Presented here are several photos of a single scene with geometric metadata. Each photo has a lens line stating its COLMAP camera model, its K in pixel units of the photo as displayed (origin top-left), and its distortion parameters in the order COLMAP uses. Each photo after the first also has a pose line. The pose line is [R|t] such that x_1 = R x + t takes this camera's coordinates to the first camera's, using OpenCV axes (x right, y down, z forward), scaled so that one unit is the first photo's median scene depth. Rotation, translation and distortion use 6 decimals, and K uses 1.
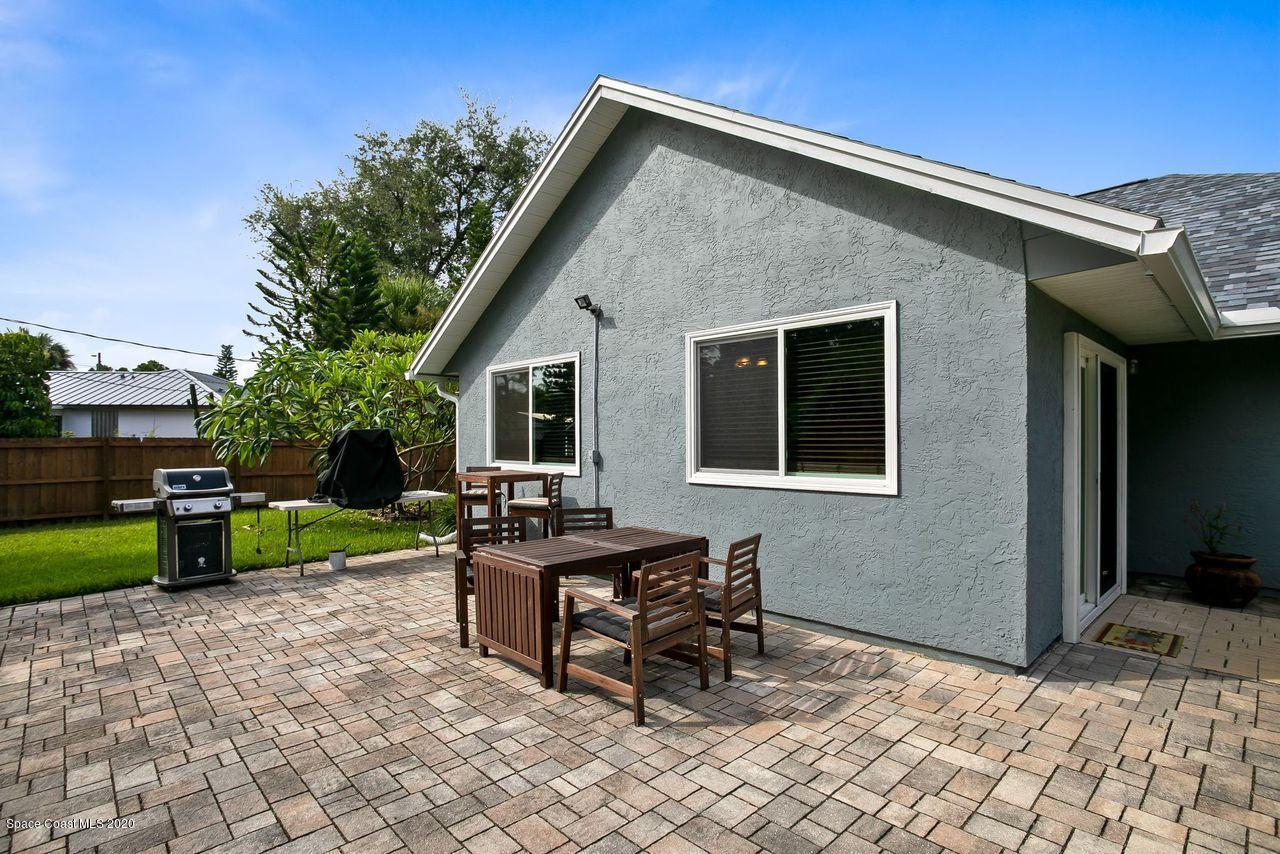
lens RADIAL K [[636.9, 0, 640.0], [0, 636.9, 427.0], [0, 0, 1]] dist [-0.026252, 0.000300]
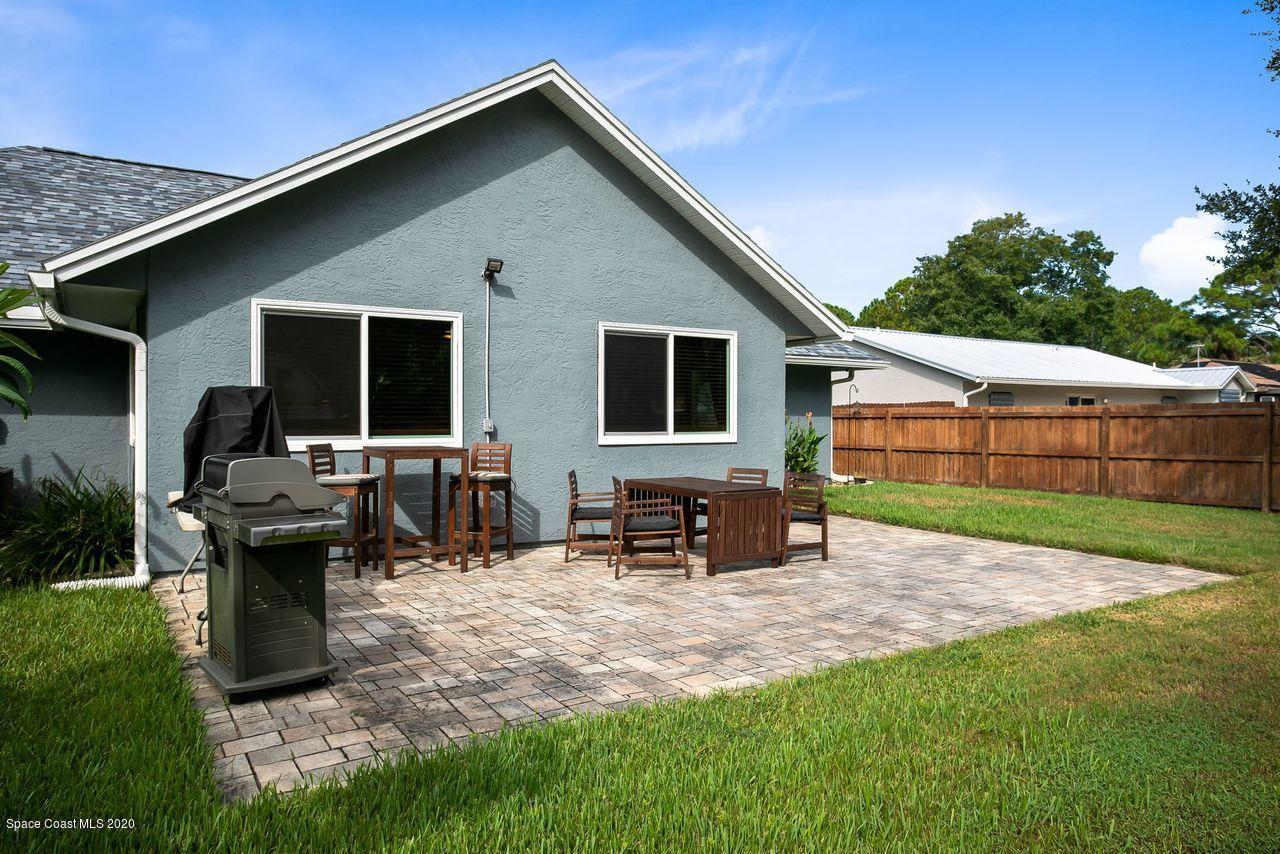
lens RADIAL K [[821.5, 0, 640.0], [0, 821.5, 427.0], [0, 0, 1]] dist [-0.047809, 0.000242]
pose [[0.203093, -0.027080, 0.978785, -1.353204], [-0.031916, 0.998903, 0.034259, -0.003037], [-0.978639, -0.038196, 0.202006, 0.562487]]
